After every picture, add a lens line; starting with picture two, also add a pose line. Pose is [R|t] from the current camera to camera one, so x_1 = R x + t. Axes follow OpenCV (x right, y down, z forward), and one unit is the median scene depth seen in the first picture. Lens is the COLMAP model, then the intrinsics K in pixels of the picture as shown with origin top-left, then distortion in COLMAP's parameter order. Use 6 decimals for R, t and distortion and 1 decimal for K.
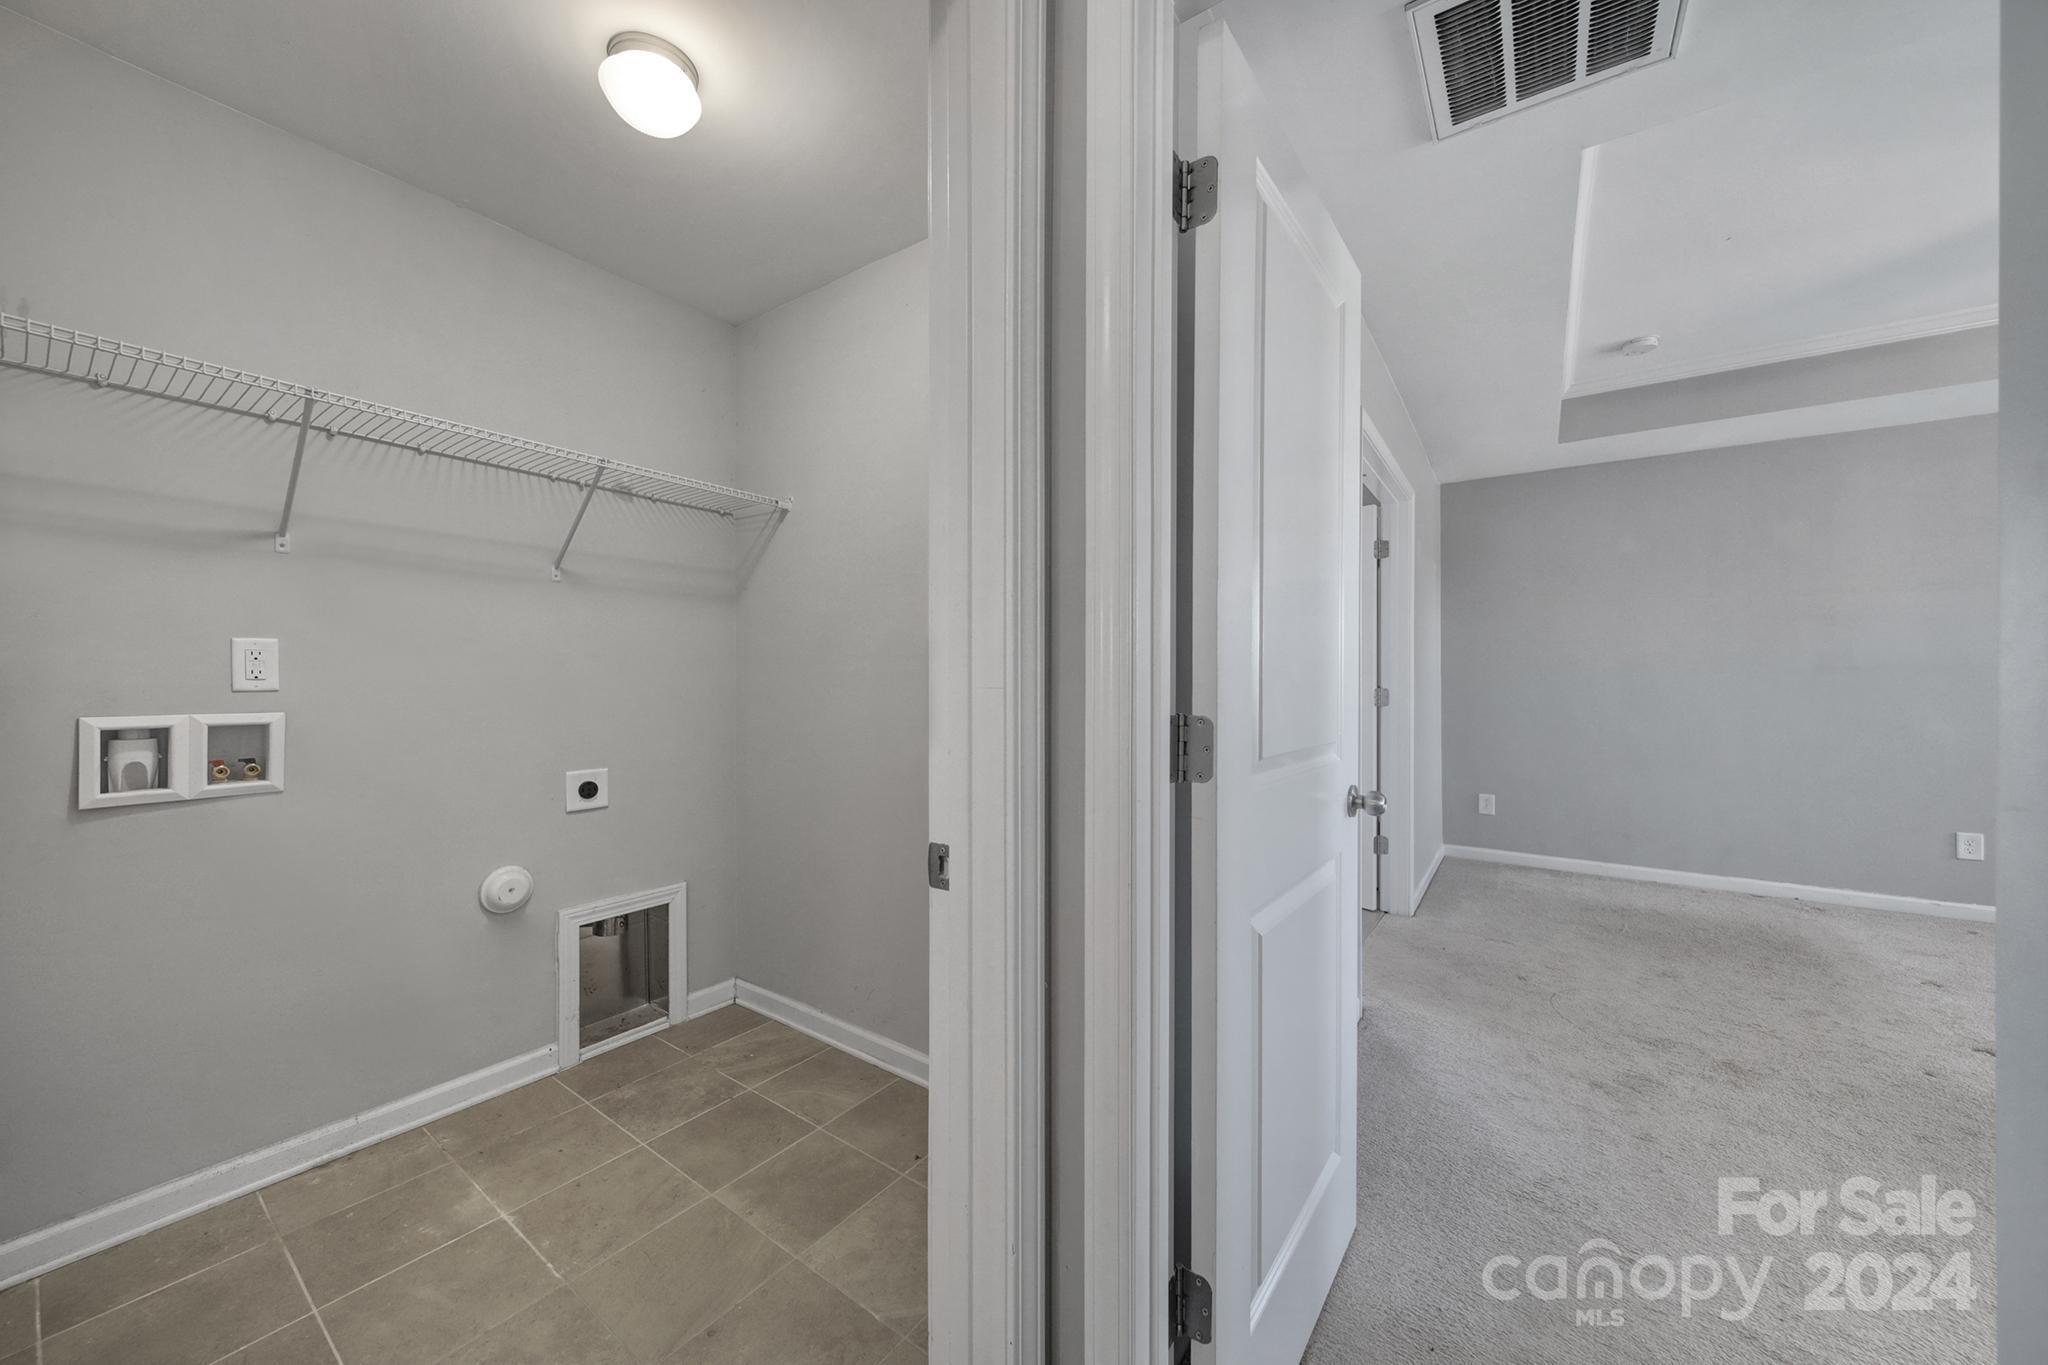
lens RADIAL K [[740.2, 0, 990.1], [0, 740.2, 669.1], [0, 0, 1]] dist [0.000189, -0.000060]
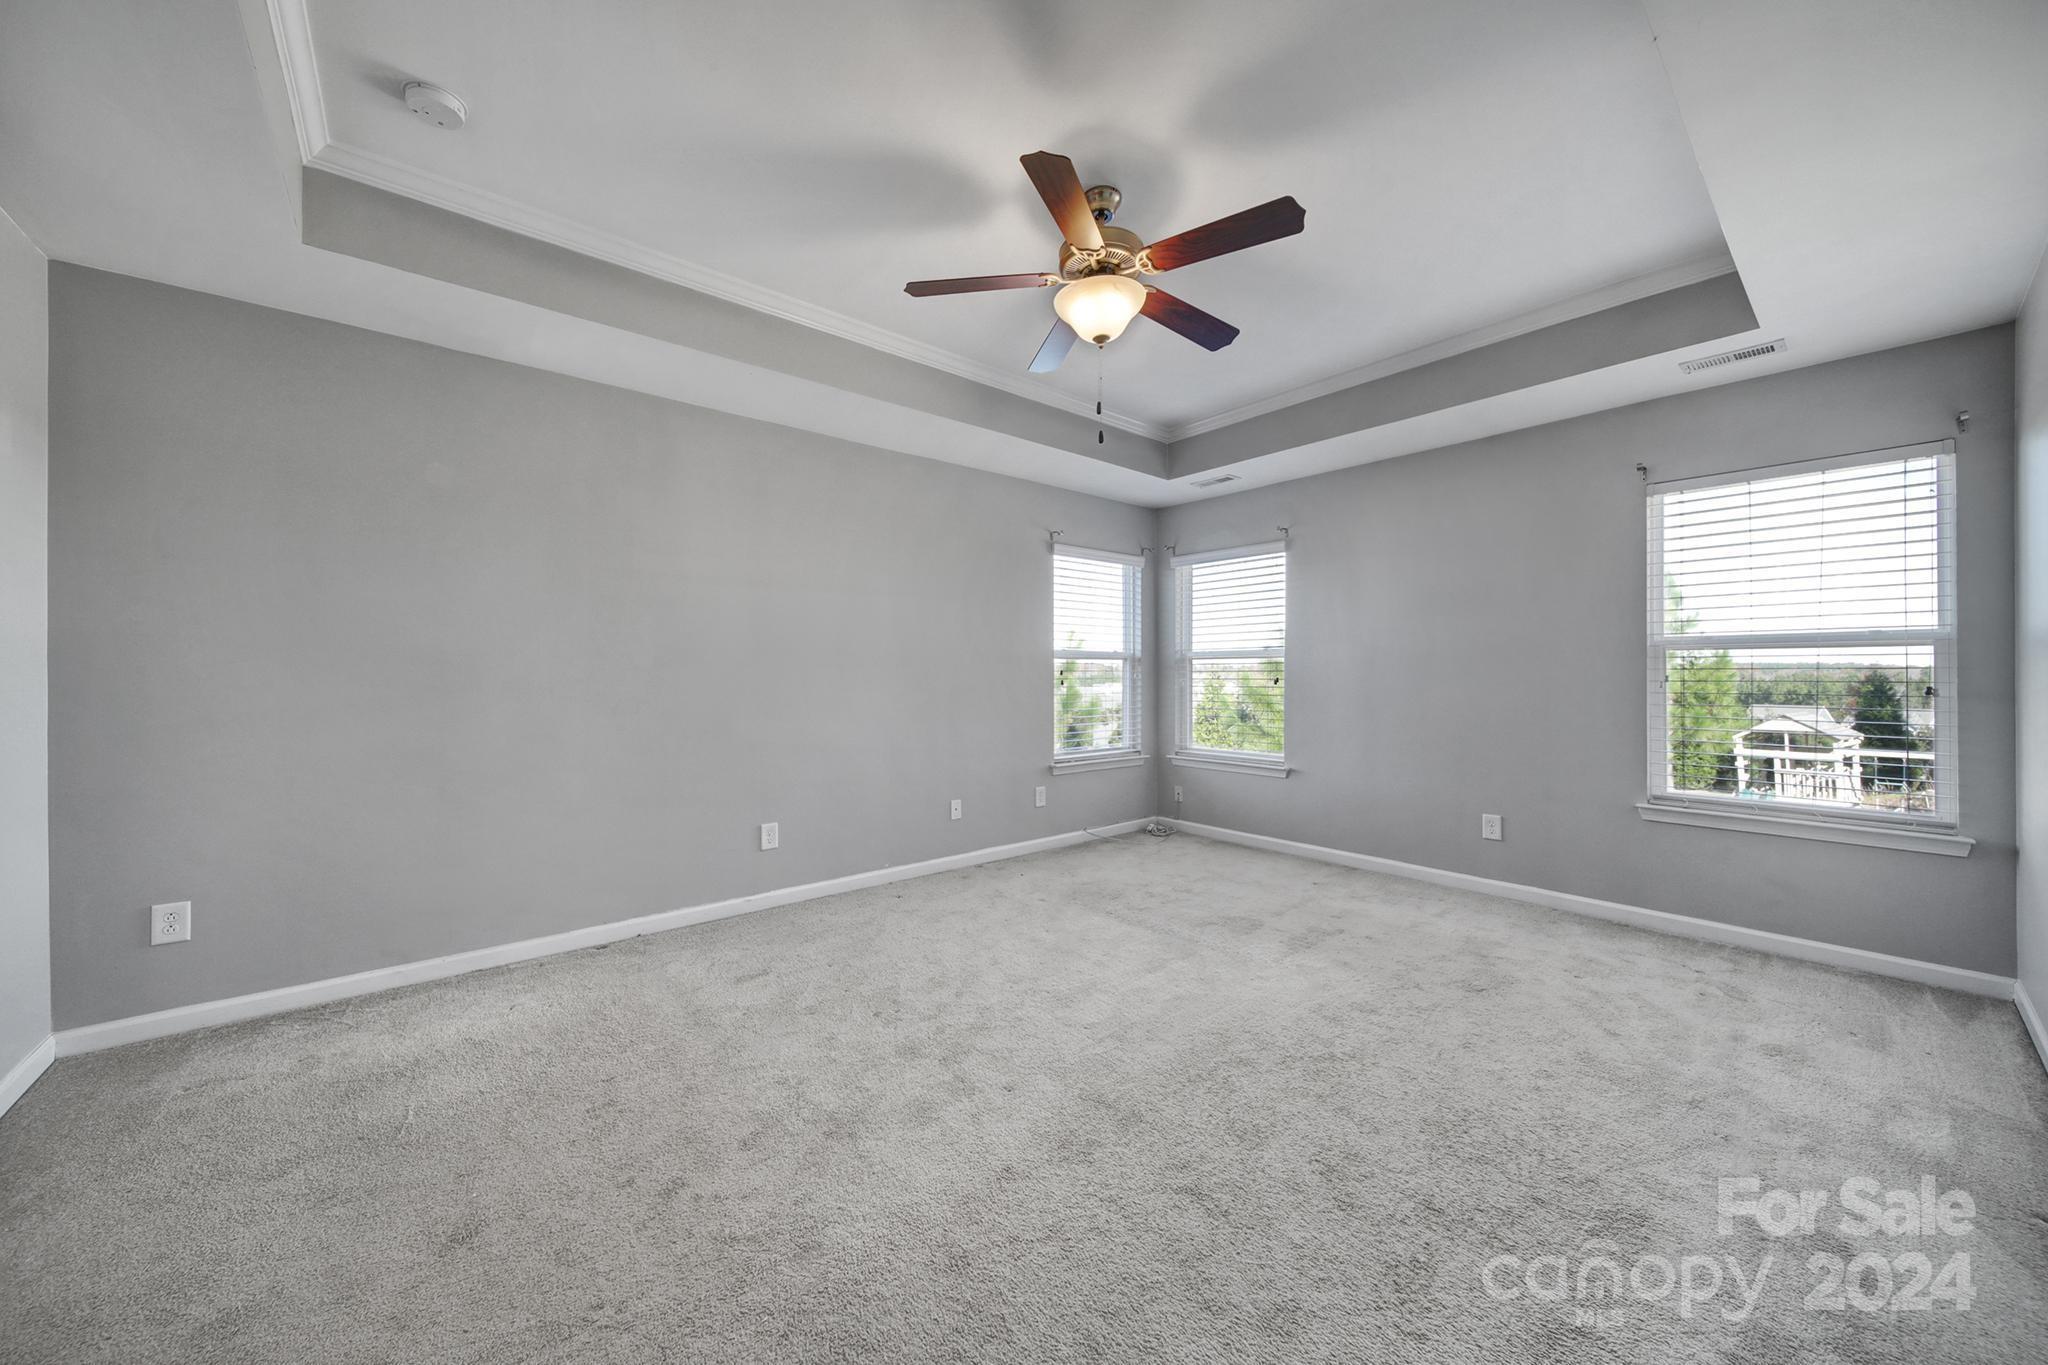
lens RADIAL K [[717.0, 0, 1024.0], [0, 717.0, 673.1], [0, 0, 1]] dist [-0.005428, 0.000024]
pose [[0.234327, -0.016647, 0.972015, 0.385676], [0.006372, 0.999858, 0.015588, 0.008698], [-0.972137, 0.002541, 0.234400, 0.362477]]
